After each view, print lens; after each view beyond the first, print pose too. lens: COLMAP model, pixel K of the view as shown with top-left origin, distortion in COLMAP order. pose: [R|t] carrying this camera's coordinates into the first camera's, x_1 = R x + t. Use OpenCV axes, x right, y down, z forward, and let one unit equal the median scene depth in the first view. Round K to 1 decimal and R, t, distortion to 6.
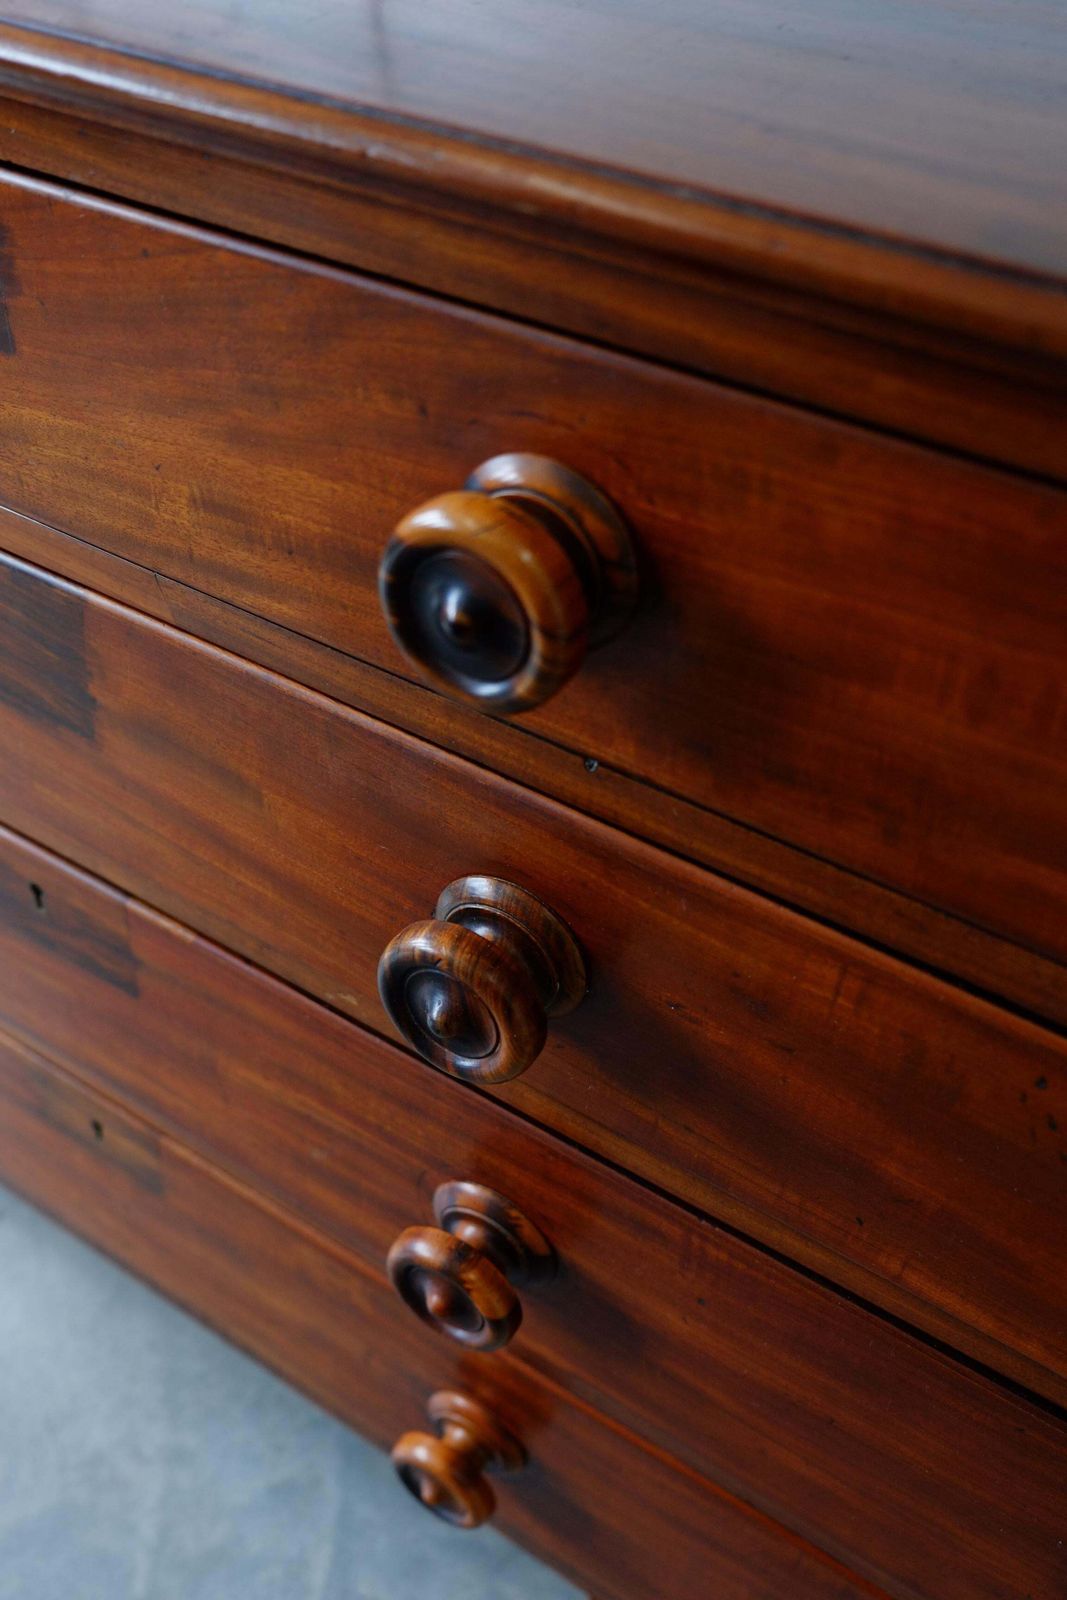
lens RADIAL K [[1417.5, 0, 527.1], [0, 1417.5, 789.5], [0, 0, 1]] dist [-0.042148, 0.012902]
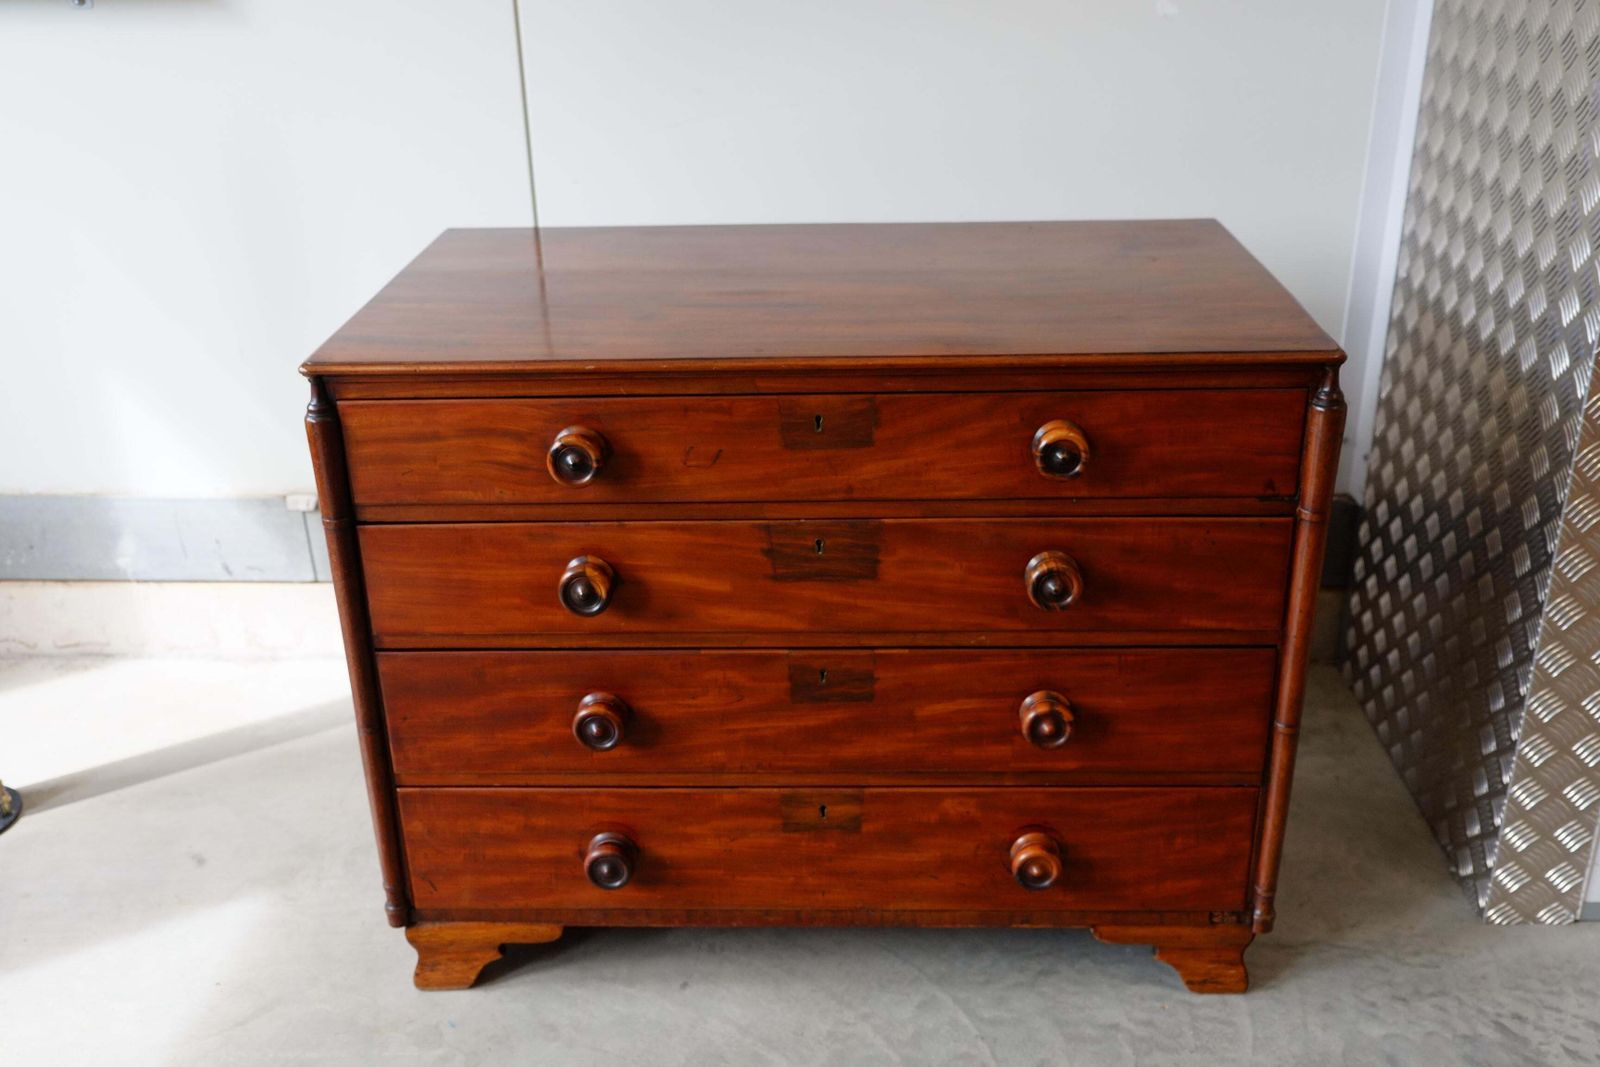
lens RADIAL K [[1519.0, 0, 809.5], [0, 1519.0, 545.4], [0, 0, 1]] dist [-0.000221, 0.000000]
pose [[0.860322, -0.270738, 0.431911, -2.287498], [0.381620, 0.903817, -0.193601, 0.591697], [-0.337953, 0.331385, 0.880892, -2.223477]]
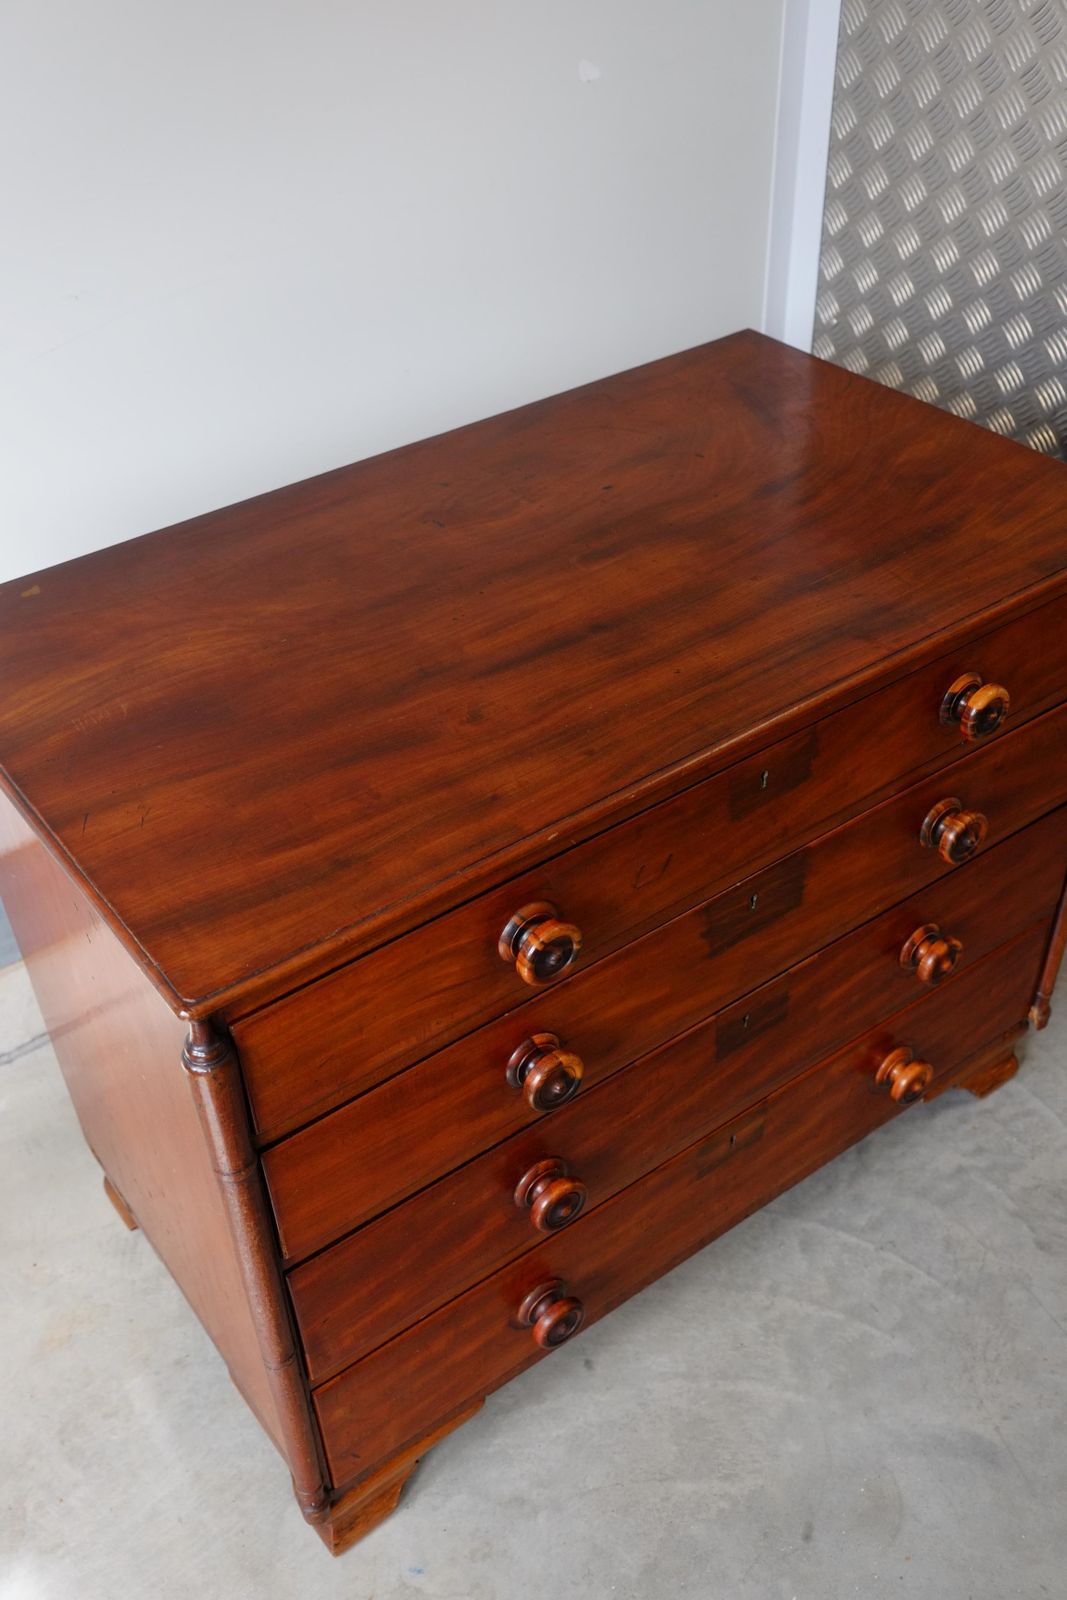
lens RADIAL K [[1519.0, 0, 534.3], [0, 1519.0, 808.9], [0, 0, 1]] dist [-0.000221, 0.000000]
pose [[0.364692, -0.636049, 0.680030, -2.884829], [0.652094, 0.695791, 0.301079, -1.663024], [-0.664660, 0.333643, 0.668513, -0.699670]]
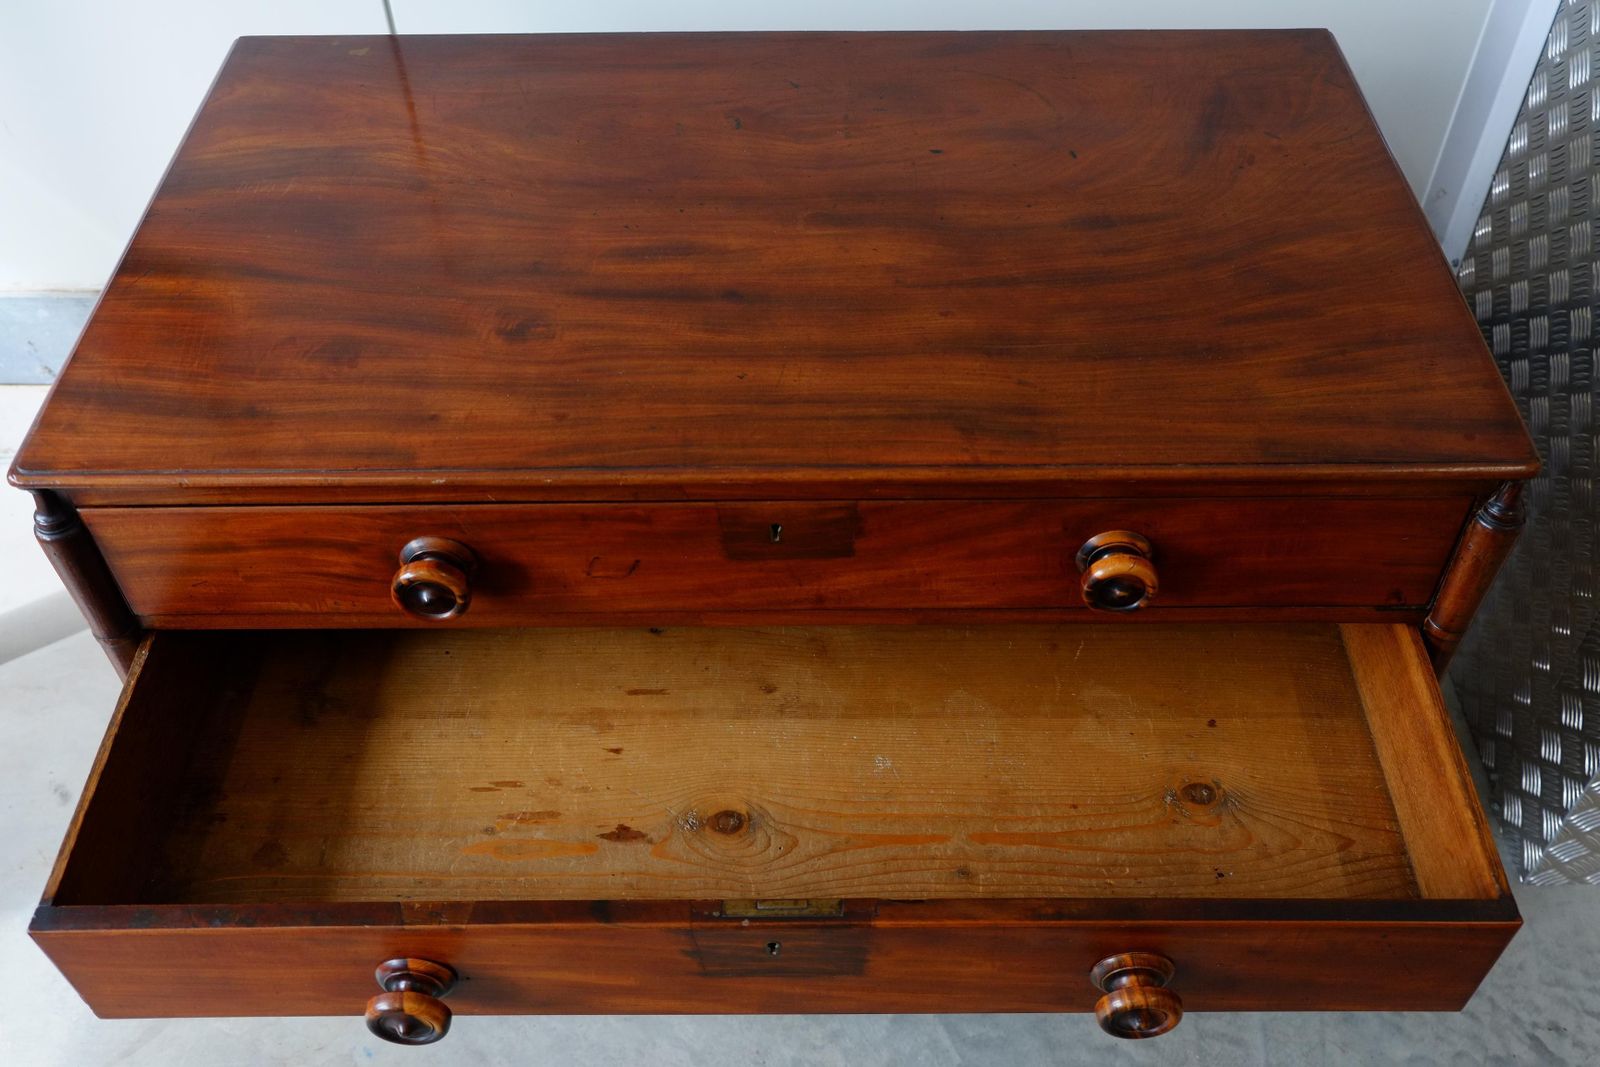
lens RADIAL K [[1474.1, 0, 808.8], [0, 1474.1, 544.3], [0, 0, 1]] dist [-0.015735, 0.000000]
pose [[0.845091, -0.427399, 0.321171, -1.313000], [0.389906, 0.903742, 0.176704, -0.859553], [-0.365779, -0.024104, 0.930390, -1.393861]]
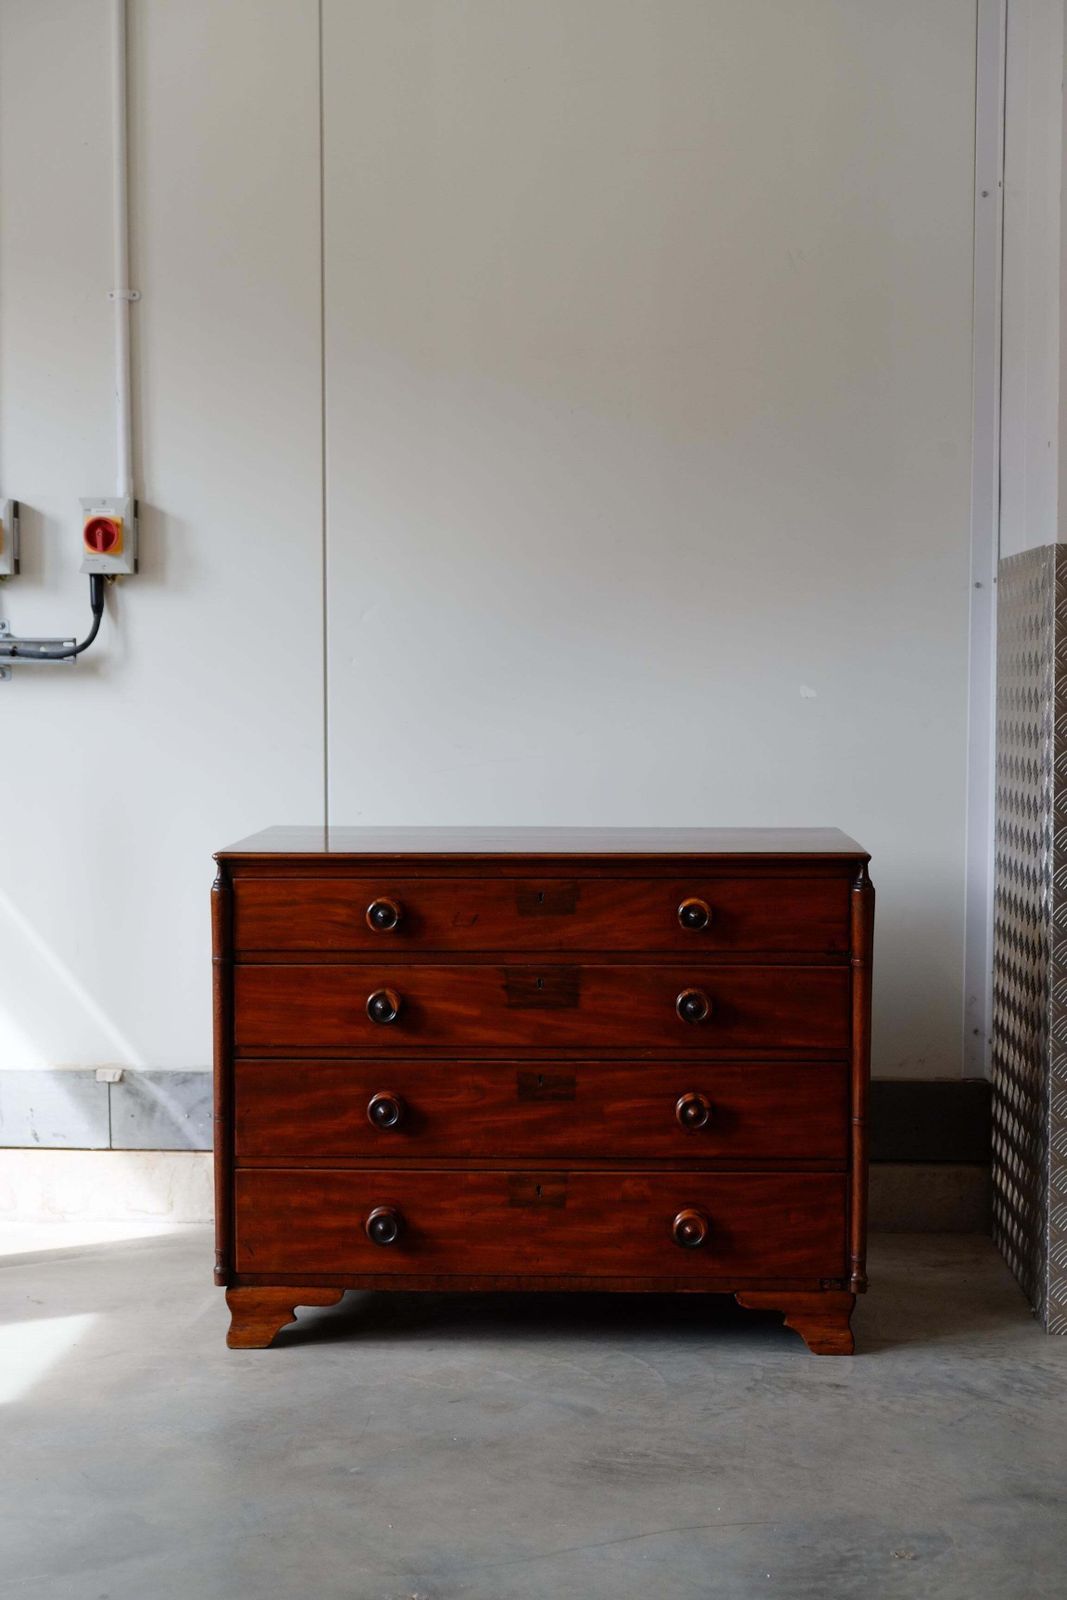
lens RADIAL K [[2350.0, 0, 531.9], [0, 2350.0, 839.2], [0, 0, 1]] dist [-0.034455, 0.000000]
pose [[0.868484, -0.085228, 0.488335, -5.101139], [0.358804, 0.787804, -0.500625, 4.070268], [-0.342045, 0.610001, 0.714775, -5.753498]]
